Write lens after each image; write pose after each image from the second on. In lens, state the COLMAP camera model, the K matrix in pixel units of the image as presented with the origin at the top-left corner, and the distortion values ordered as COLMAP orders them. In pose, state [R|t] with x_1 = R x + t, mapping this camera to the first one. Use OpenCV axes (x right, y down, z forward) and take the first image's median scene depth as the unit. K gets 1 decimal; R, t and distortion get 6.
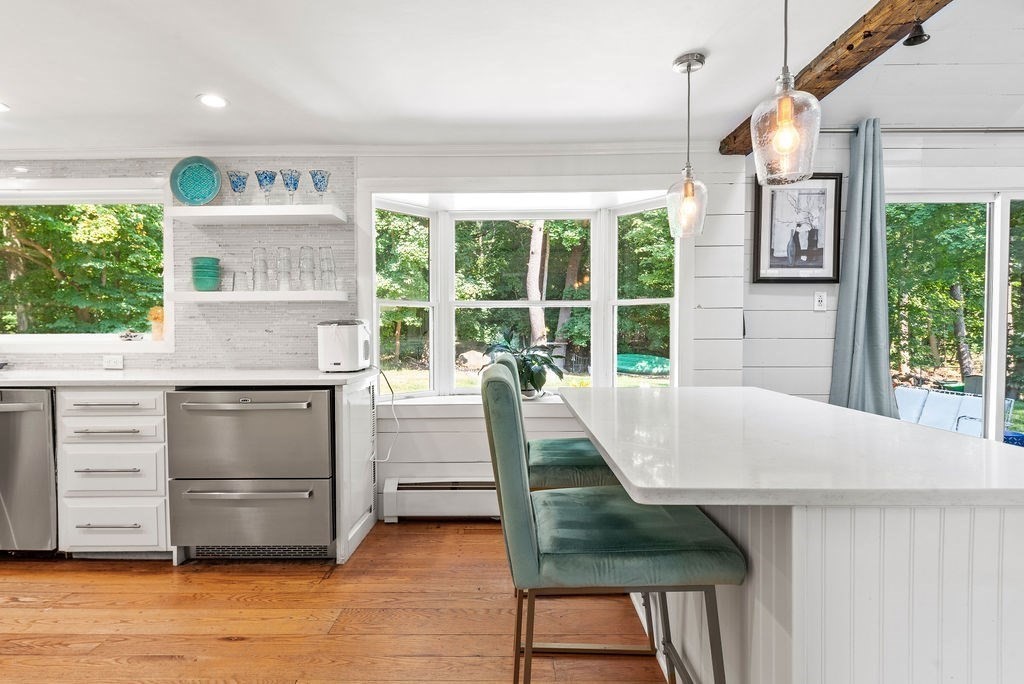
lens RADIAL K [[527.9, 0, 494.9], [0, 527.9, 346.4], [0, 0, 1]] dist [0.011540, -0.008188]
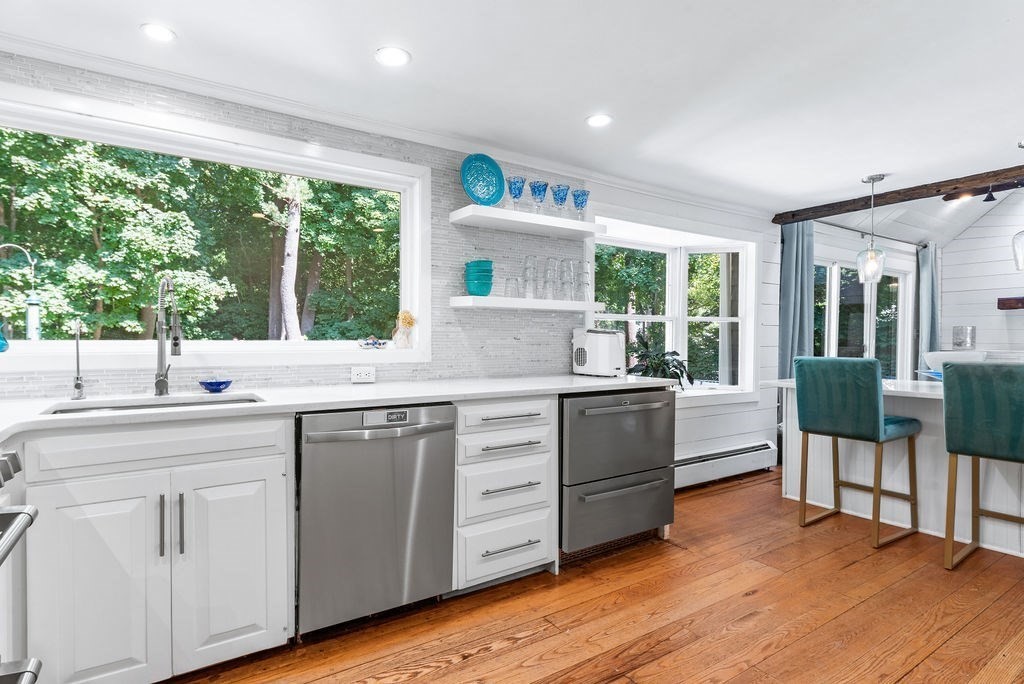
lens RADIAL K [[527.9, 0, 504.3], [0, 527.9, 348.9], [0, 0, 1]] dist [0.011540, -0.008188]
pose [[0.827181, -0.004020, 0.561921, -1.008232], [0.010934, 0.999900, -0.008941, -0.000906], [-0.561829, 0.013540, 0.827143, 0.189046]]
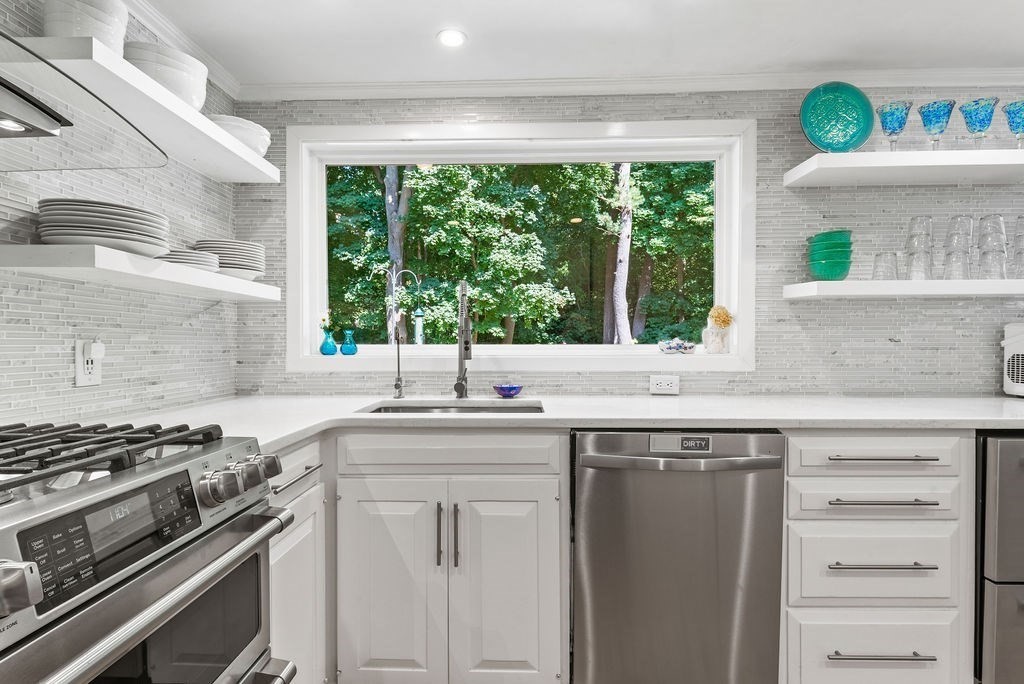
lens RADIAL K [[527.9, 0, 502.3], [0, 527.9, 352.7], [0, 0, 1]] dist [0.011540, -0.008188]
pose [[0.999836, 0.001593, -0.018028, -0.925558], [-0.001791, 0.999938, -0.010948, -0.004338], [0.018010, 0.010978, 0.999778, 0.301612]]
